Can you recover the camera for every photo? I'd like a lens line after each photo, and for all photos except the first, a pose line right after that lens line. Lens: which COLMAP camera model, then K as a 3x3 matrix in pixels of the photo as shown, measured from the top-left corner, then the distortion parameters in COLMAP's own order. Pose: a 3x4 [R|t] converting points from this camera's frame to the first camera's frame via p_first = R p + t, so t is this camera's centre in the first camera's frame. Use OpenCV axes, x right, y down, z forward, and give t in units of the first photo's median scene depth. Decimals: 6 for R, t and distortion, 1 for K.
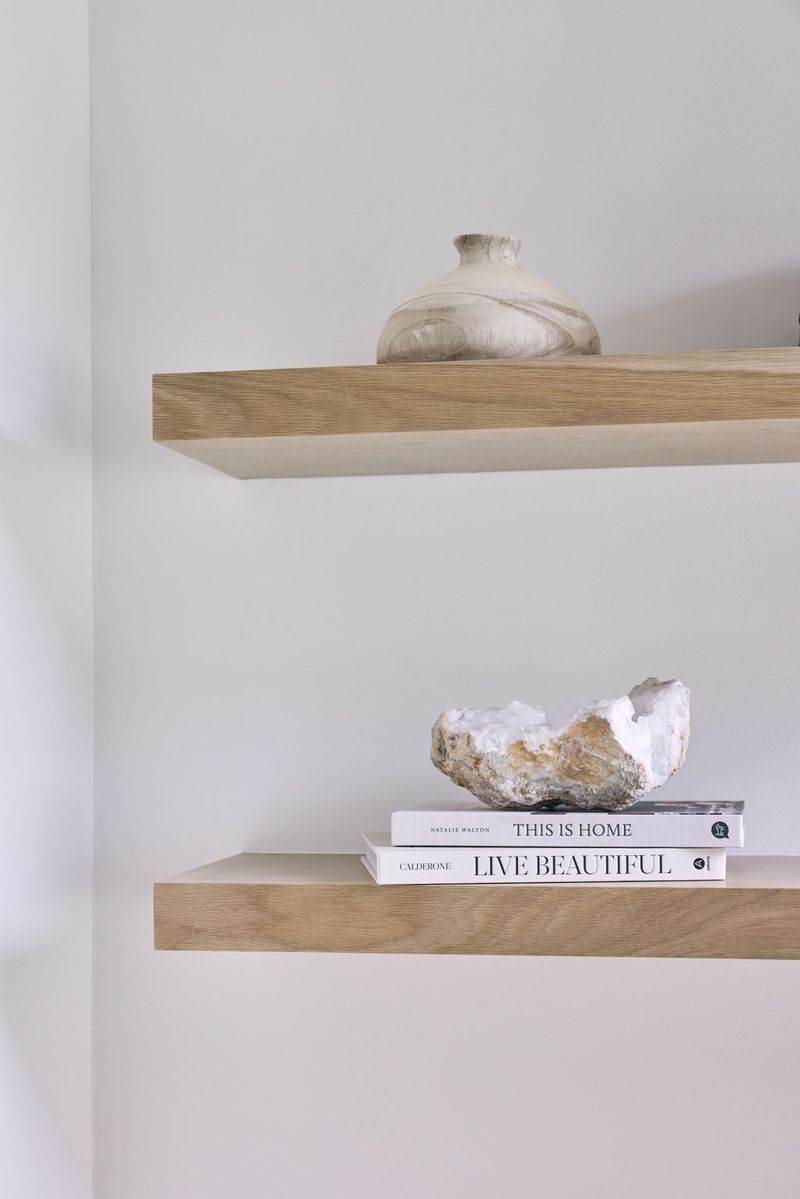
lens RADIAL K [[1994.6, 0, 400.0], [0, 1994.6, 599.5], [0, 0, 1]] dist [0.015808, -0.025290]
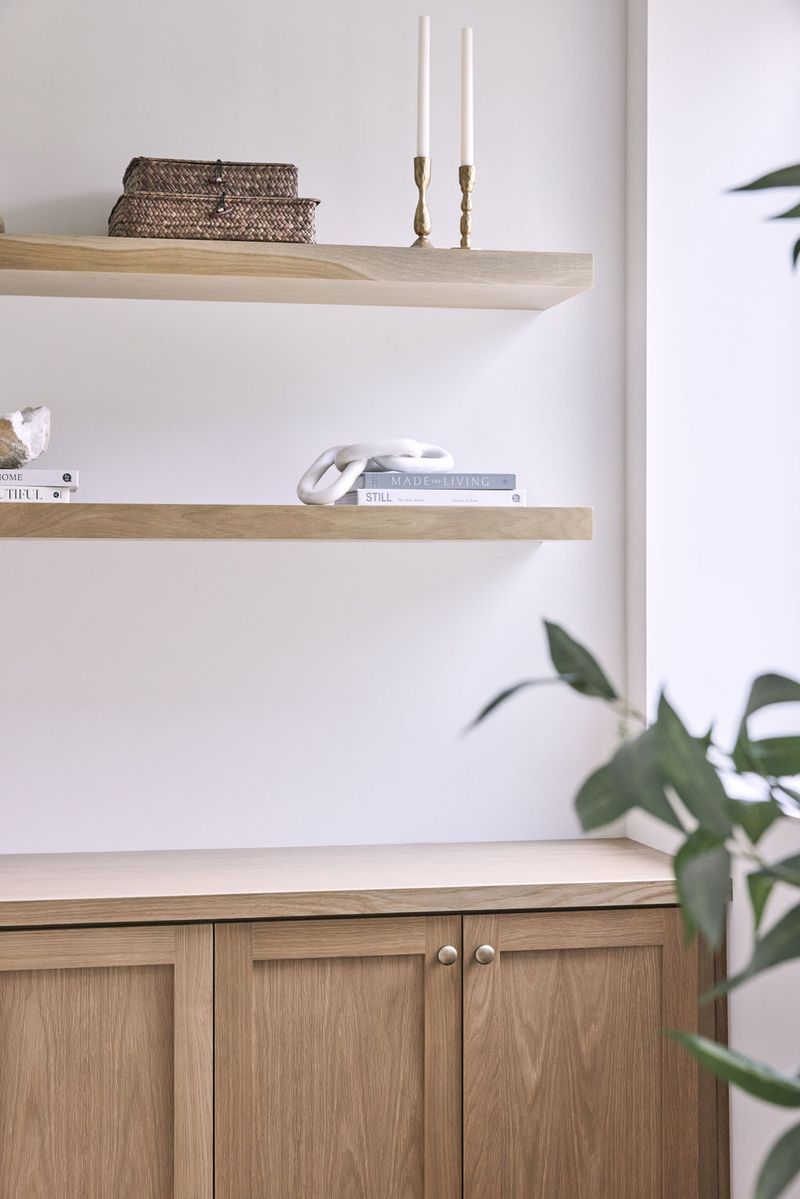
lens RADIAL K [[1994.6, 0, 400.0], [0, 1994.6, 599.5], [0, 0, 1]] dist [0.015808, -0.025290]
pose [[0.935172, 0.006680, 0.354132, -0.231552], [-0.027601, 0.998156, 0.054059, 0.118628], [-0.353118, -0.060328, 0.933632, -0.977412]]
